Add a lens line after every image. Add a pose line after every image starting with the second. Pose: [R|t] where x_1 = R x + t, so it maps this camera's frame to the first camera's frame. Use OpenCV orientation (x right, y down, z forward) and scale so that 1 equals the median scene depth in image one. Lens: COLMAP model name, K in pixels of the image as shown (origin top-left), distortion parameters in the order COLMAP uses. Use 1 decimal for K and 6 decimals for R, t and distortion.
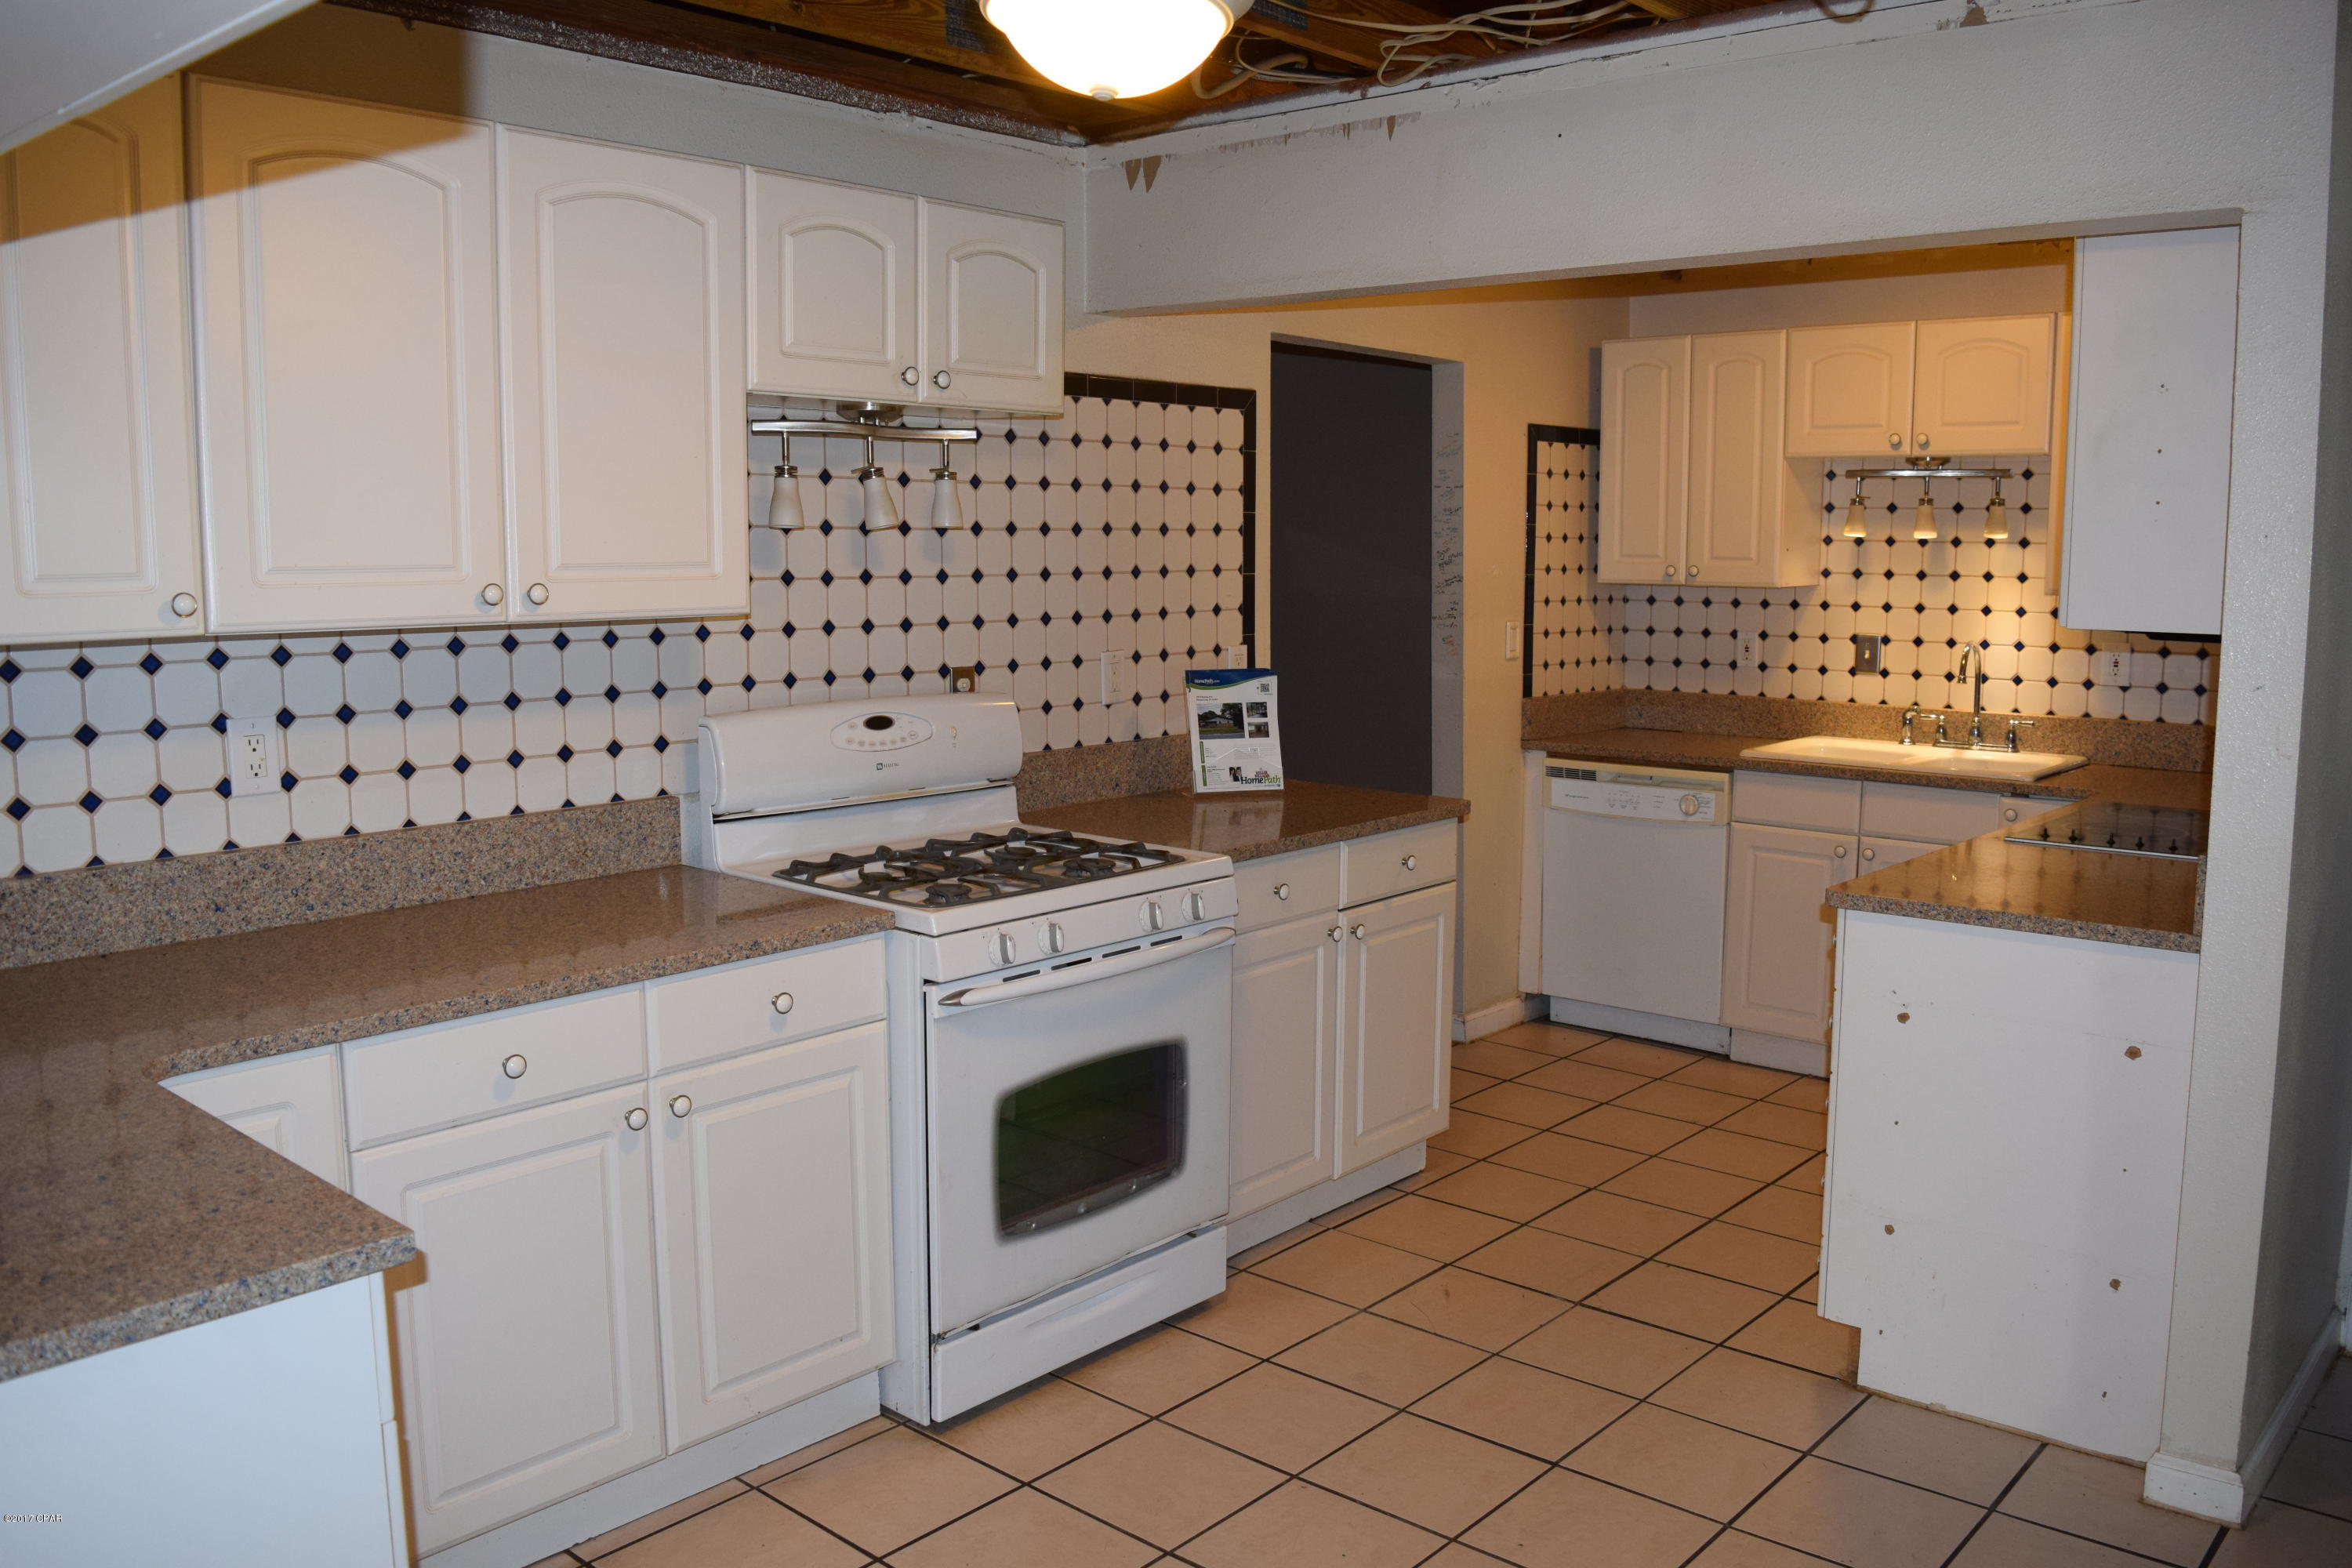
lens RADIAL K [[1867.4, 0, 1176.0], [0, 1867.4, 784.0], [0, 0, 1]] dist [-0.106697, -0.002197]
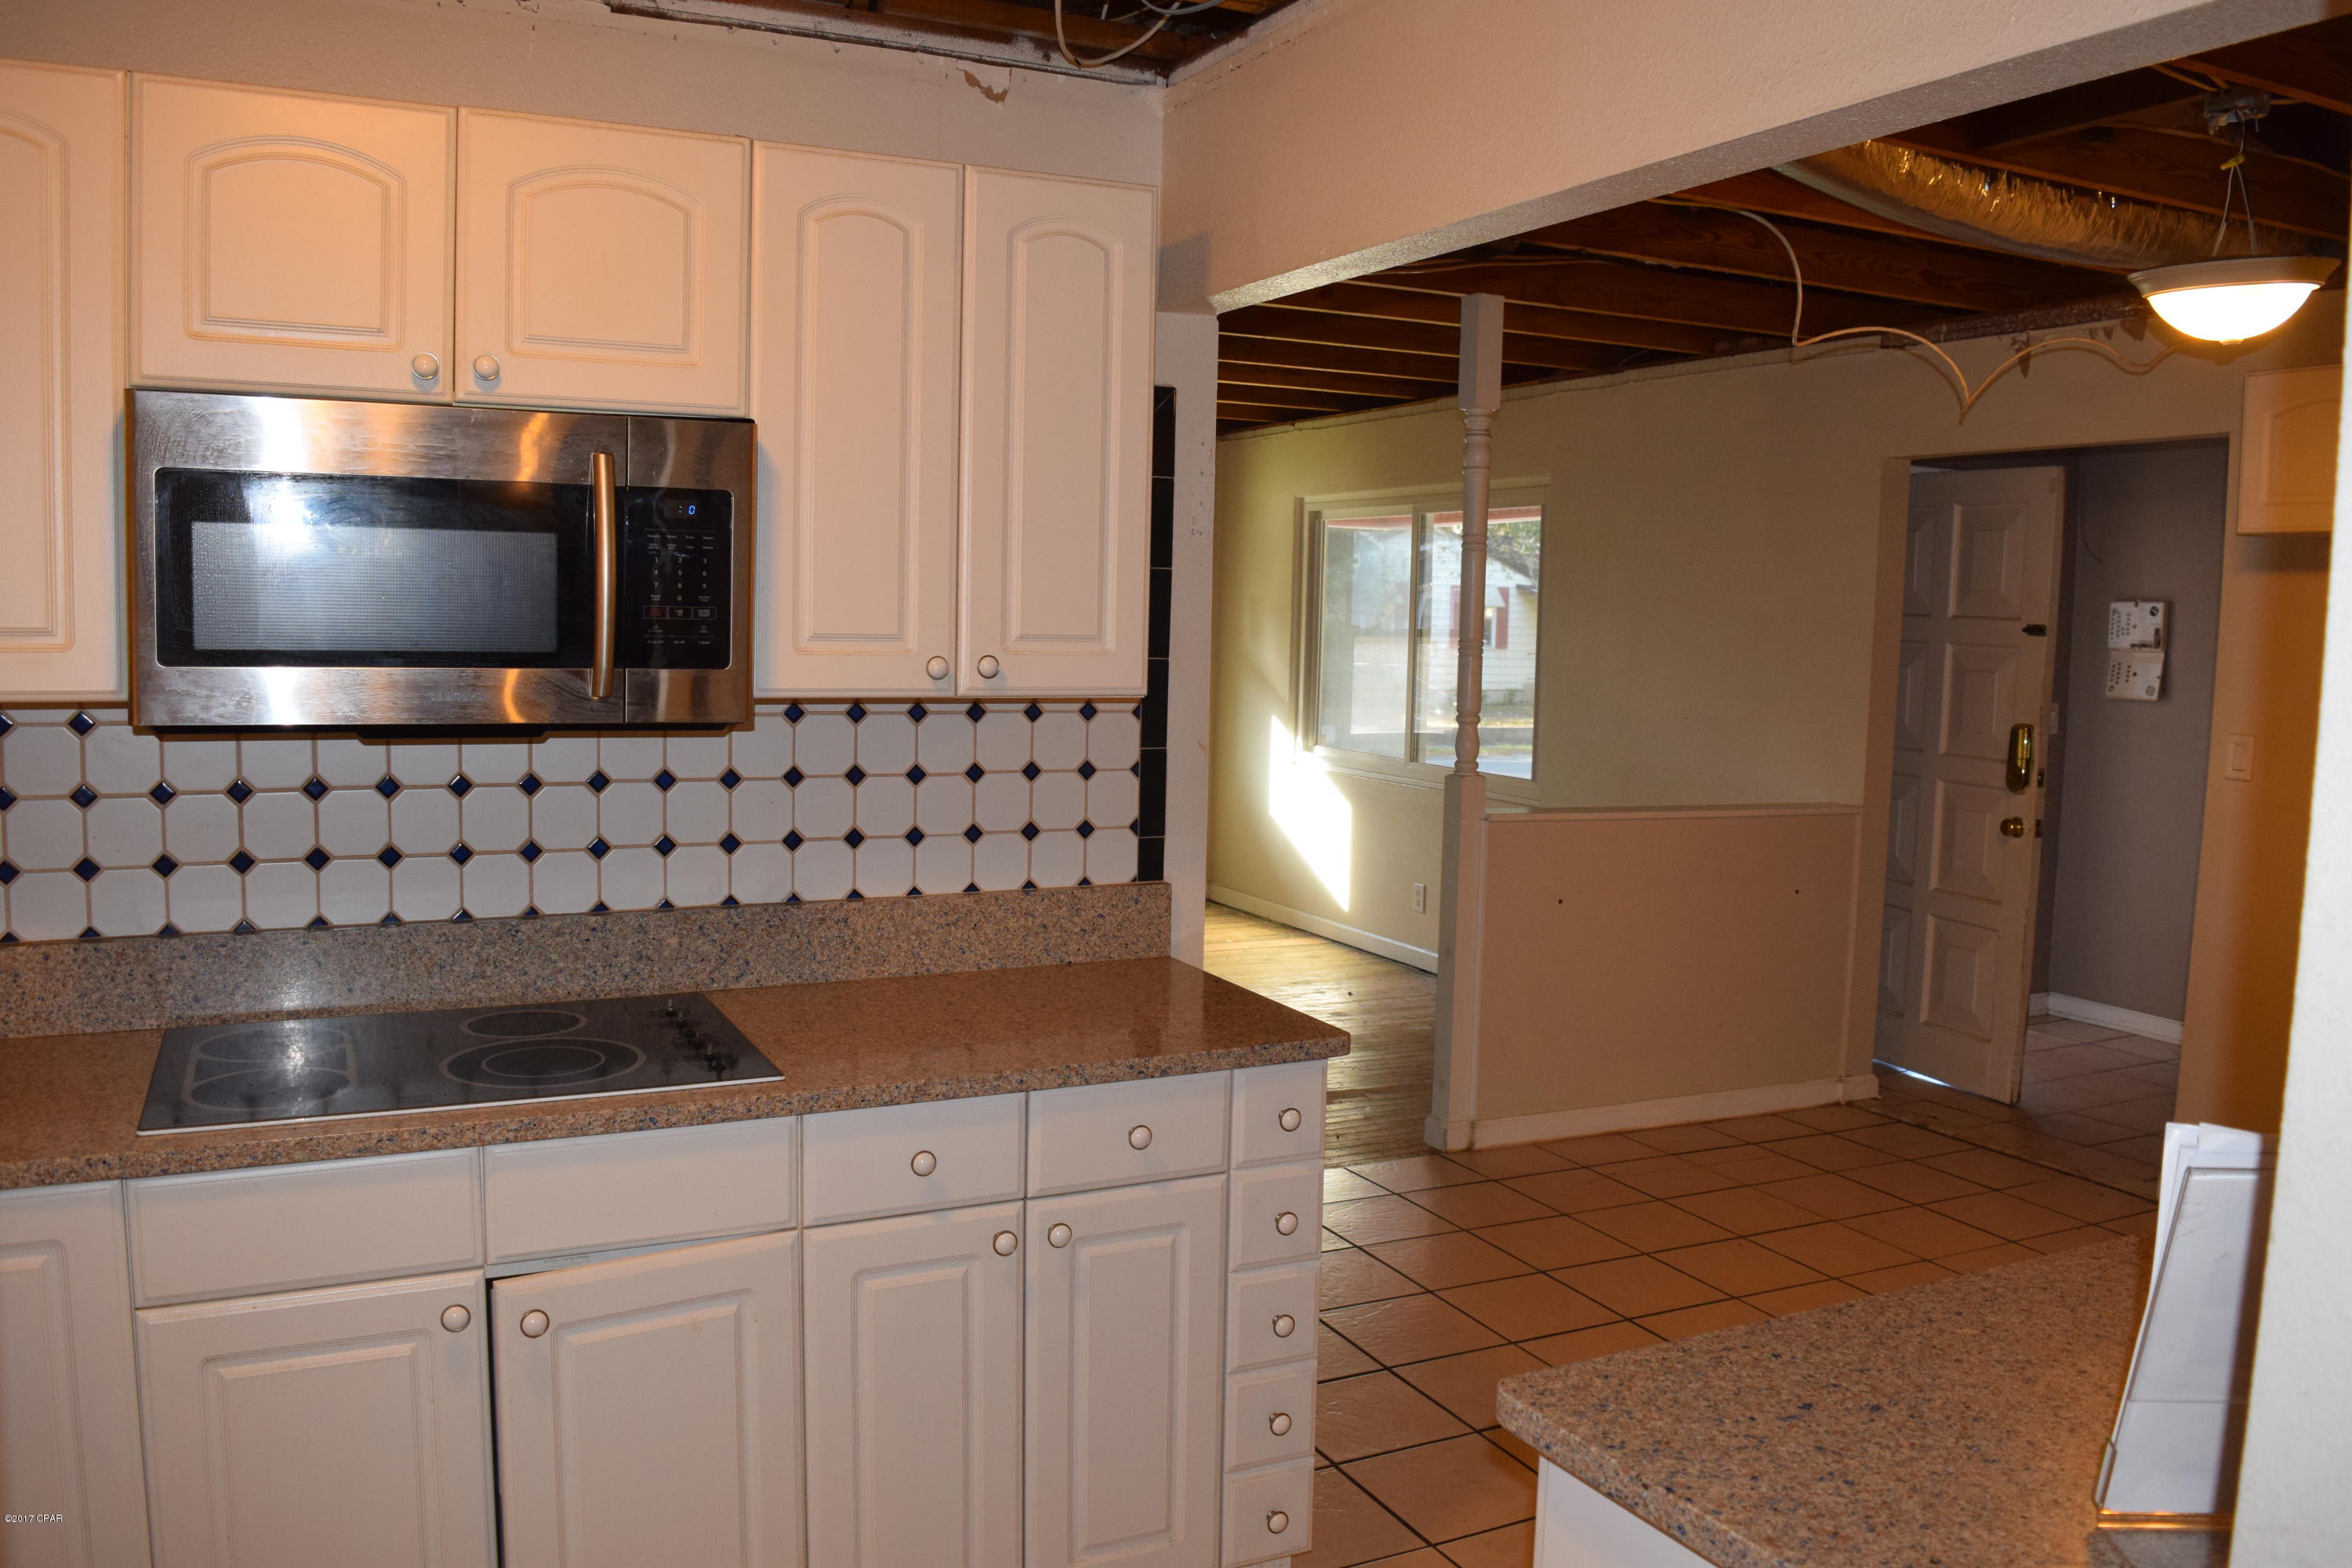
lens RADIAL K [[1949.0, 0, 1176.0], [0, 1949.0, 784.0], [0, 0, 1]] dist [-0.116705, 0.007034]
pose [[0.931691, 0.048361, -0.360018, 0.113358], [-0.063887, 0.997465, -0.031344, -0.017668], [0.357589, 0.052203, 0.932419, 0.131882]]
